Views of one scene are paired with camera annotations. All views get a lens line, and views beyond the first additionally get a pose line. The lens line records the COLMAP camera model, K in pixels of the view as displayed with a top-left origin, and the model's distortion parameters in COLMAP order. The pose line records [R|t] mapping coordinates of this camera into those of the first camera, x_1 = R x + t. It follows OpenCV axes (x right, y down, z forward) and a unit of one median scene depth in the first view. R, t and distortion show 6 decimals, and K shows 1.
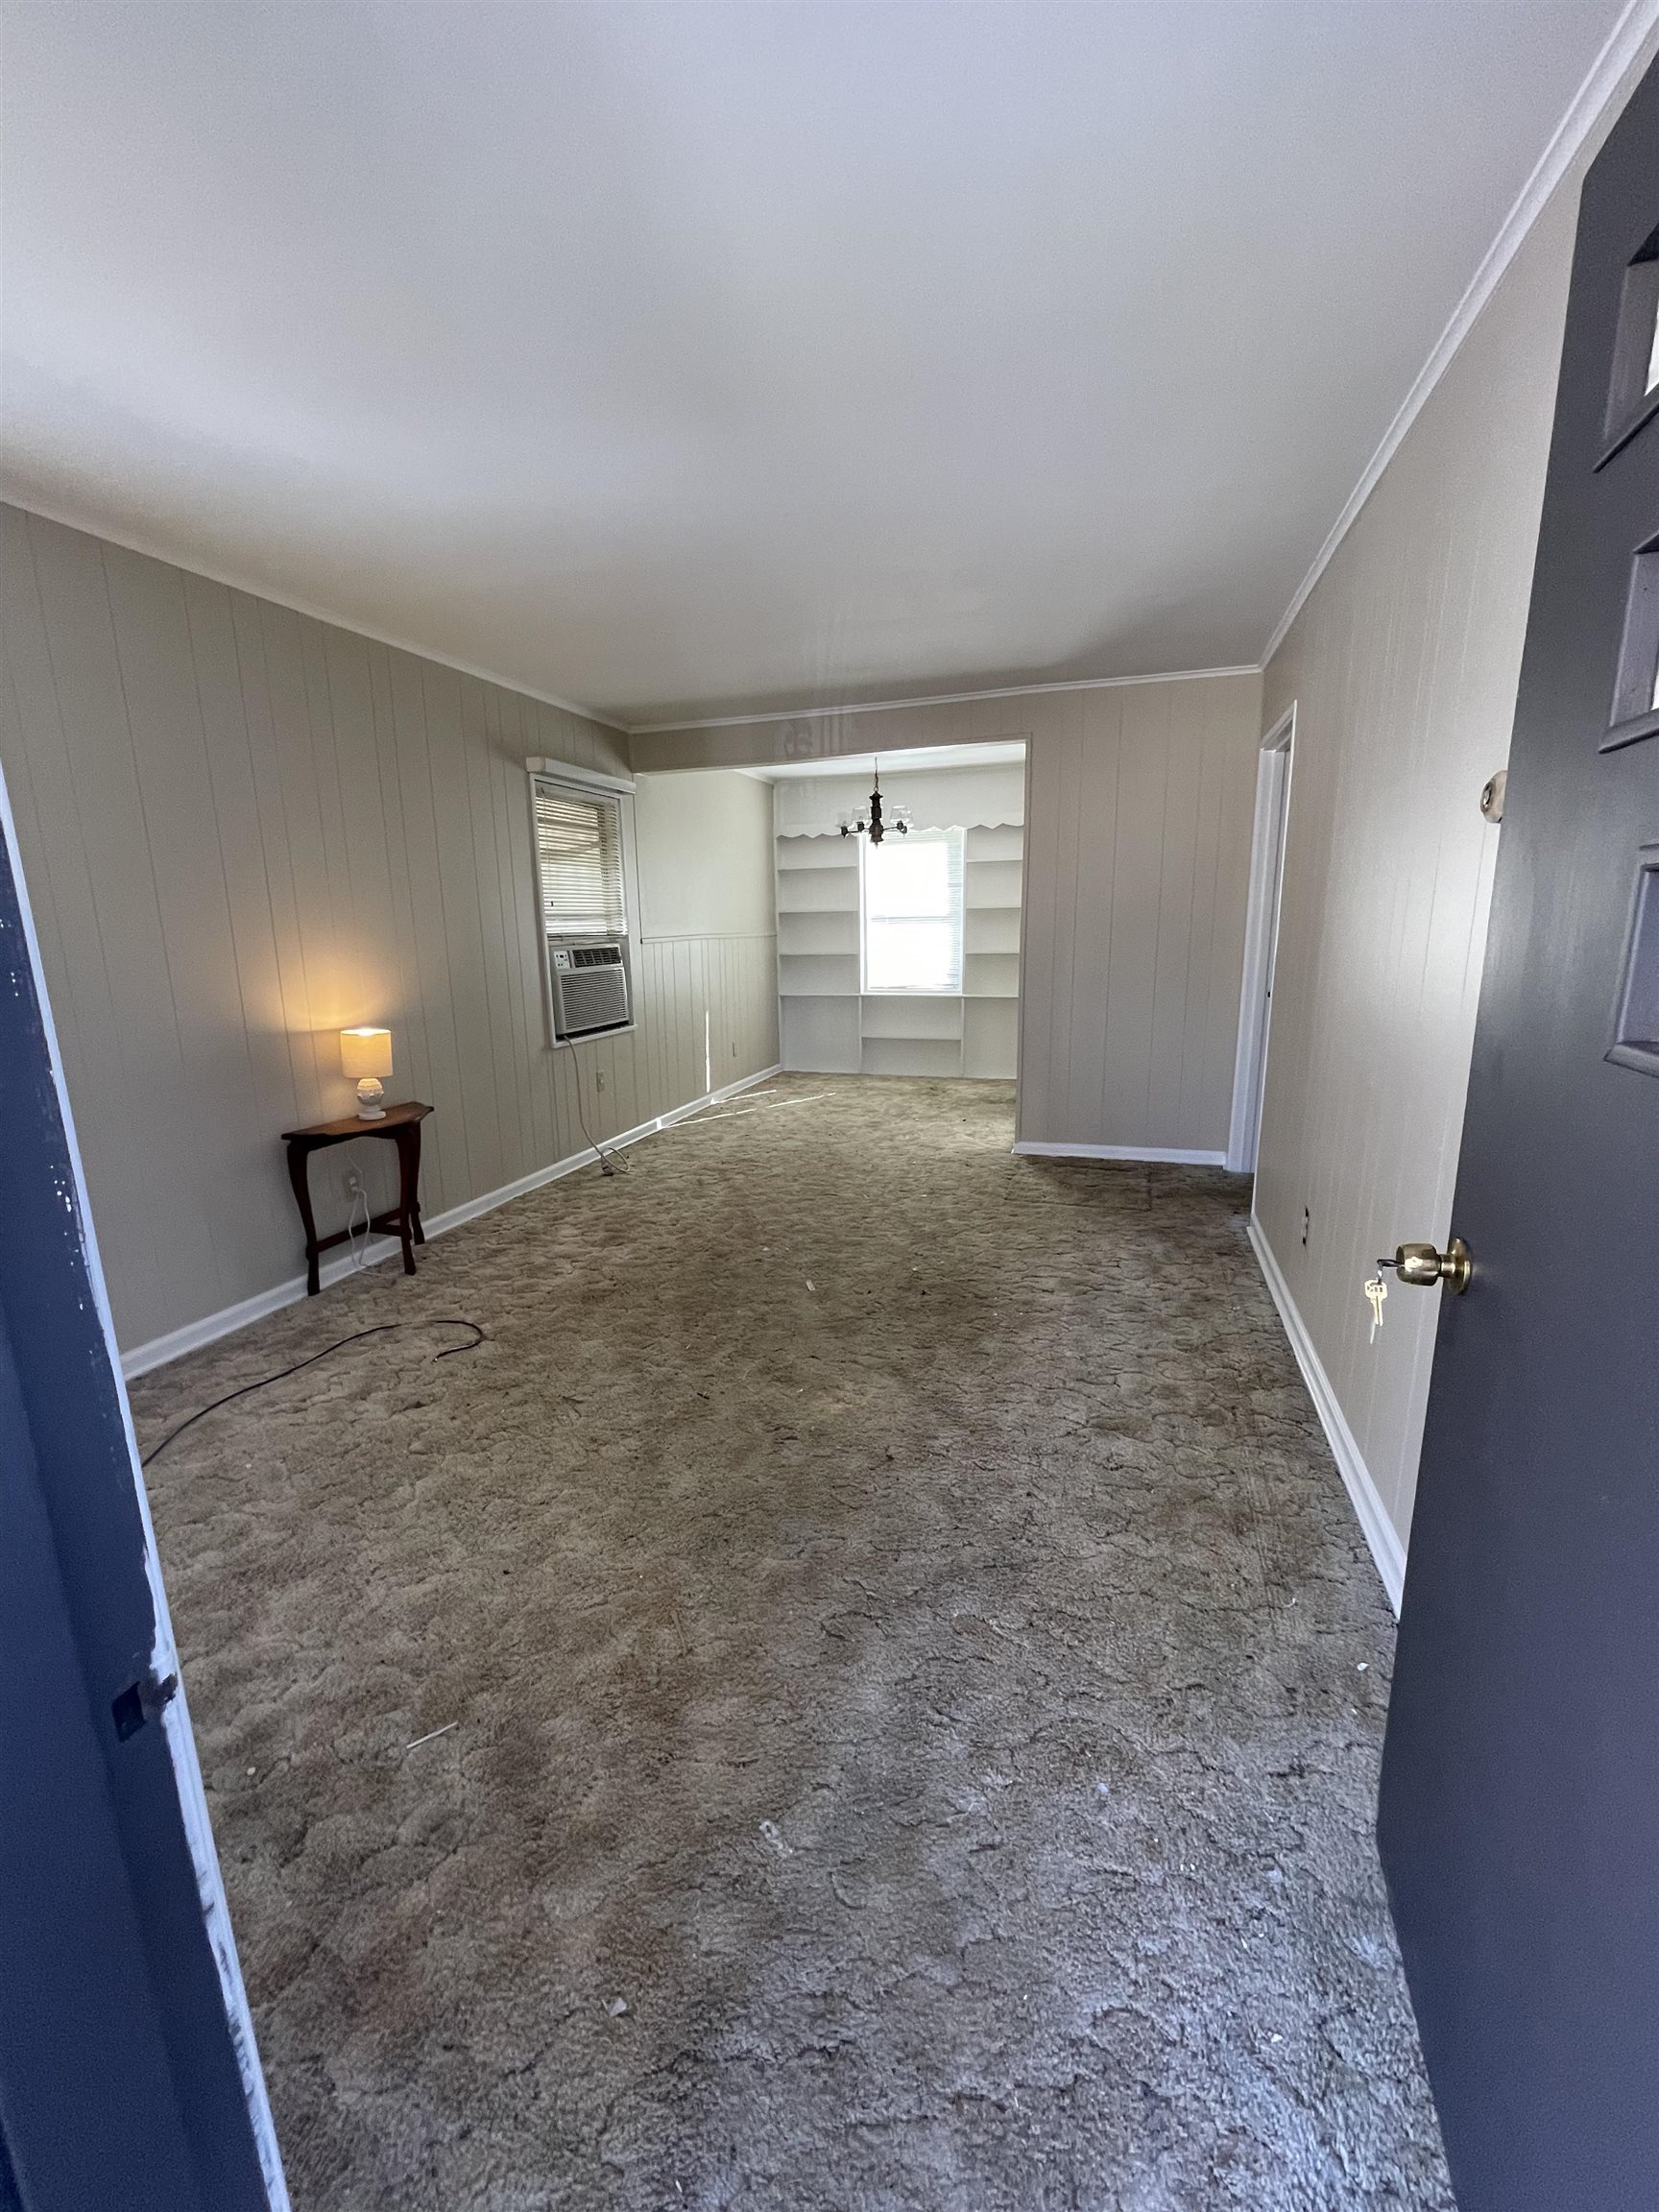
lens RADIAL K [[887.5, 0, 829.5], [0, 887.5, 1106.0], [0, 0, 1]] dist [0.000943, 0.000262]
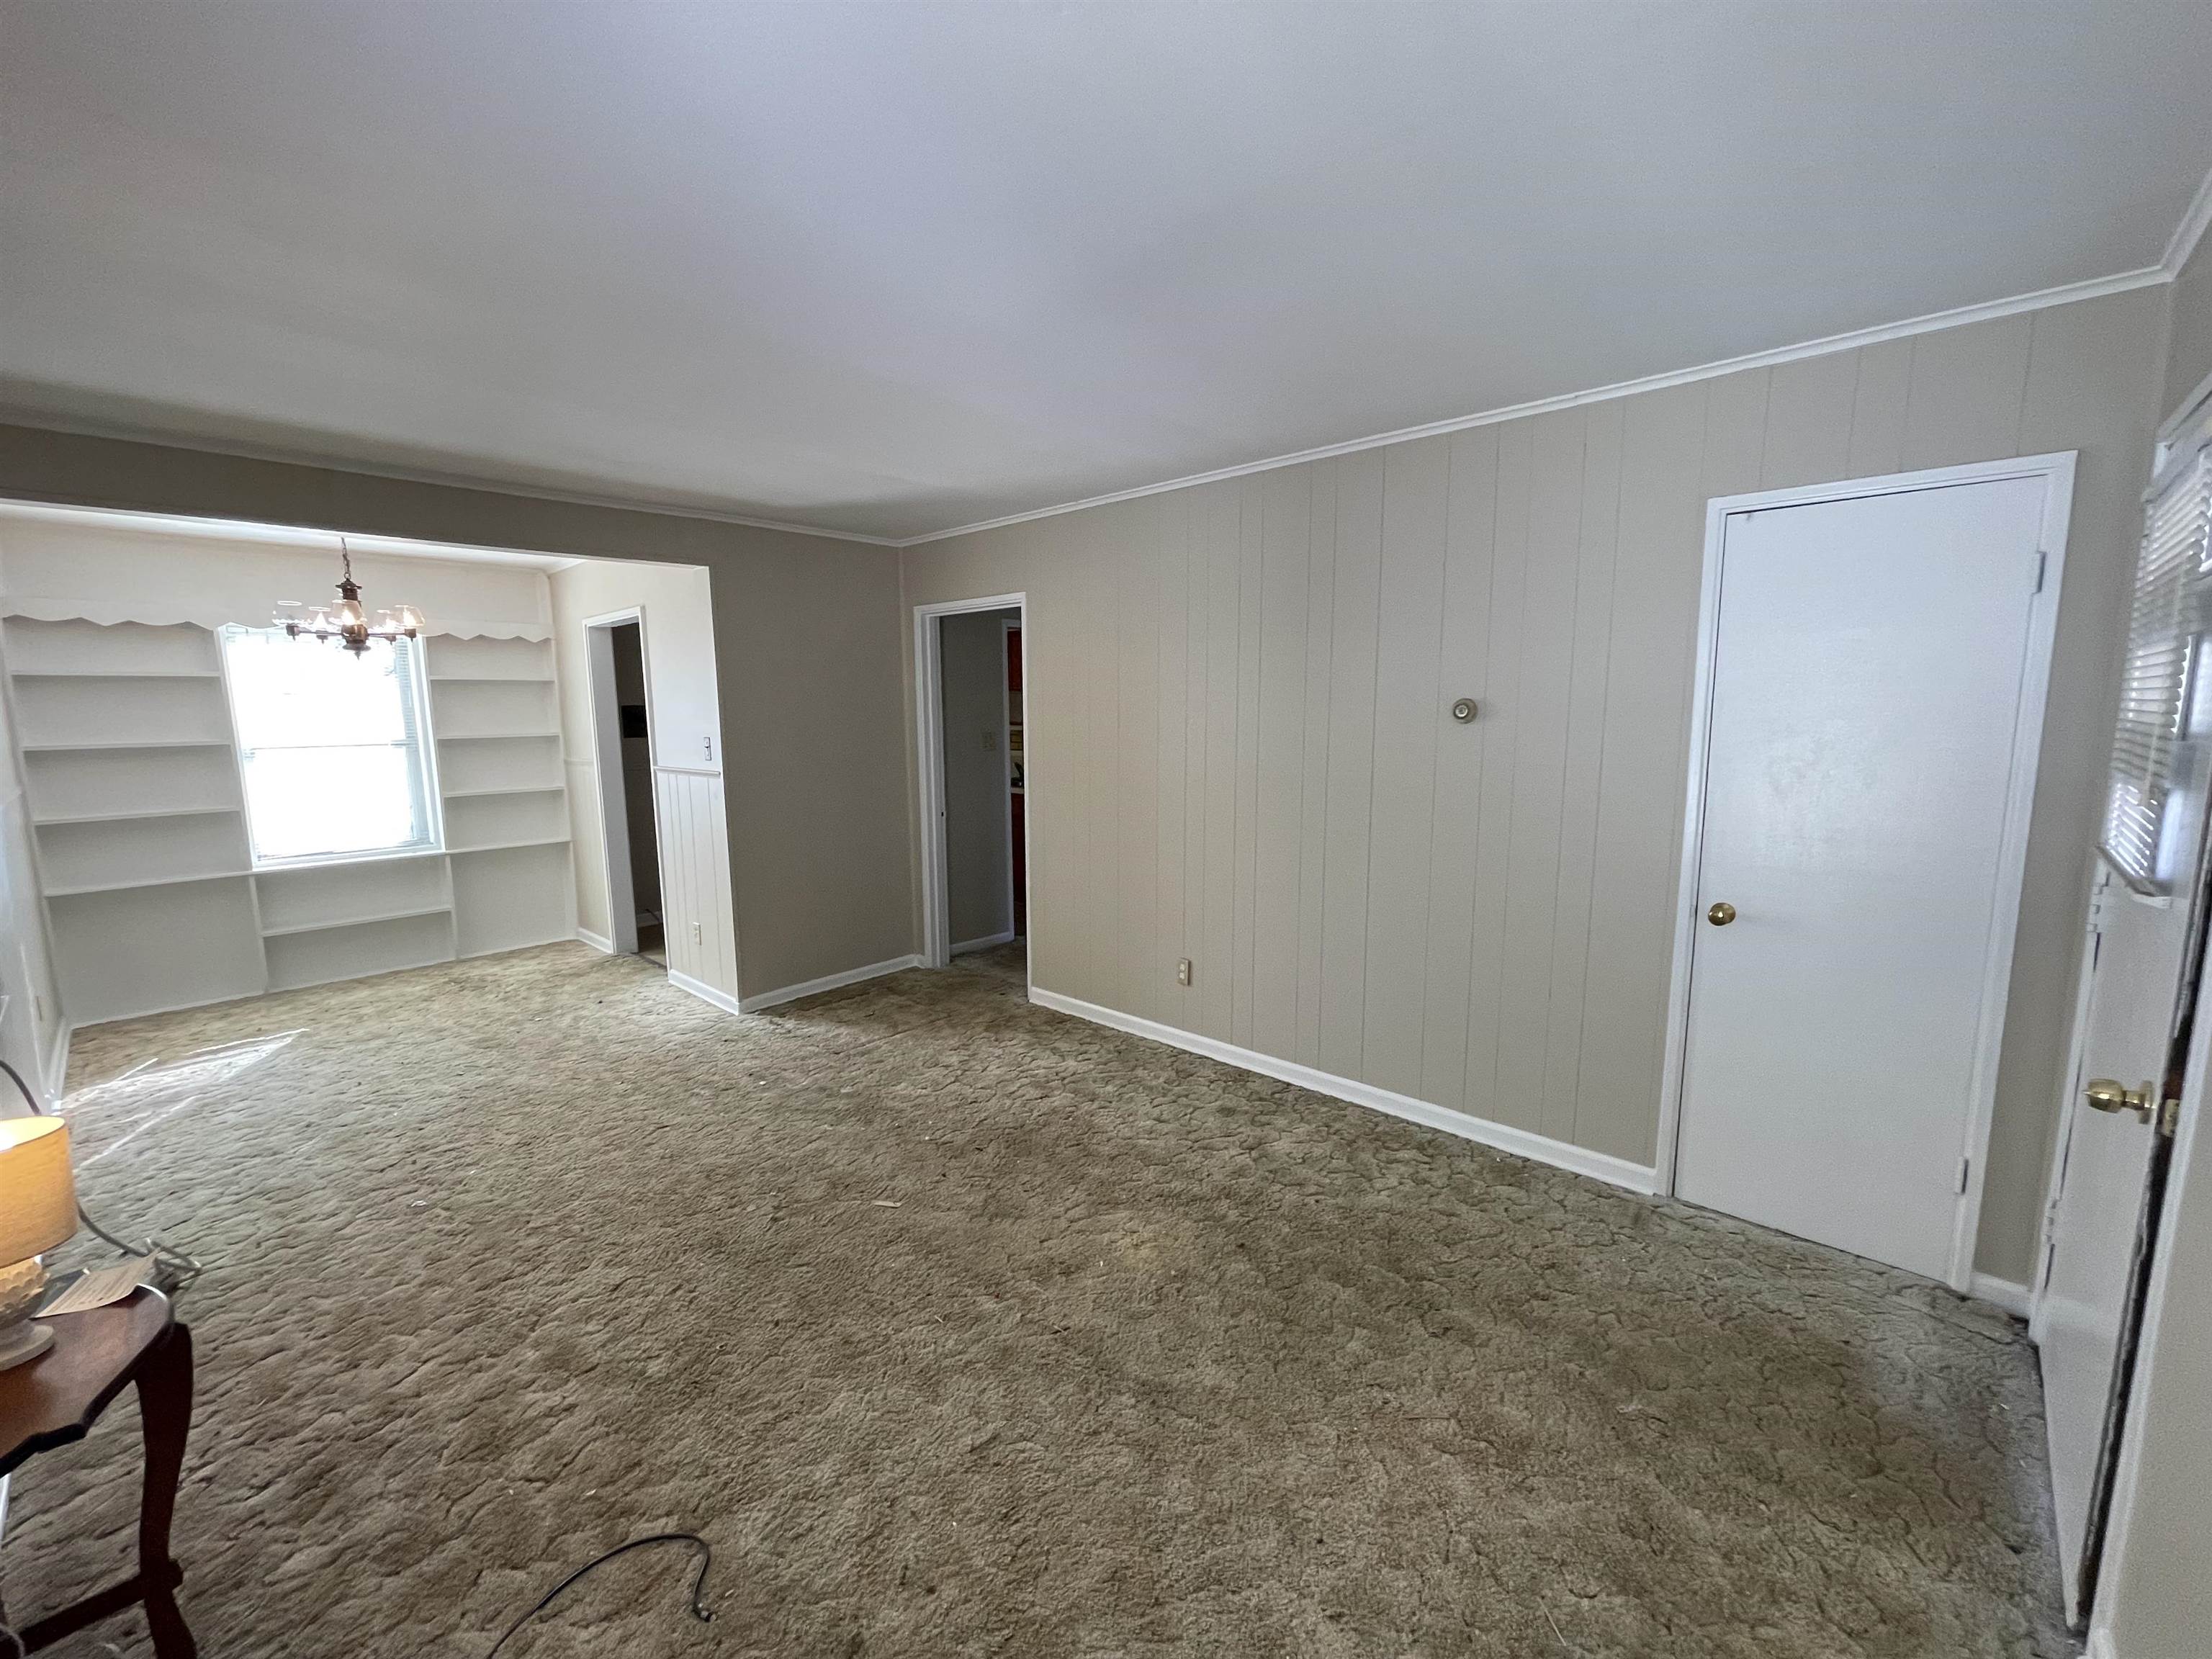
lens RADIAL K [[901.1, 0, 1106.0], [0, 901.1, 829.5], [0, 0, 1]] dist [-0.014936, -0.000030]
pose [[0.407316, -0.111881, 0.906409, -0.540085], [0.197182, 0.979834, 0.032336, -0.104630], [-0.891747, 0.165556, 0.421163, 0.327969]]
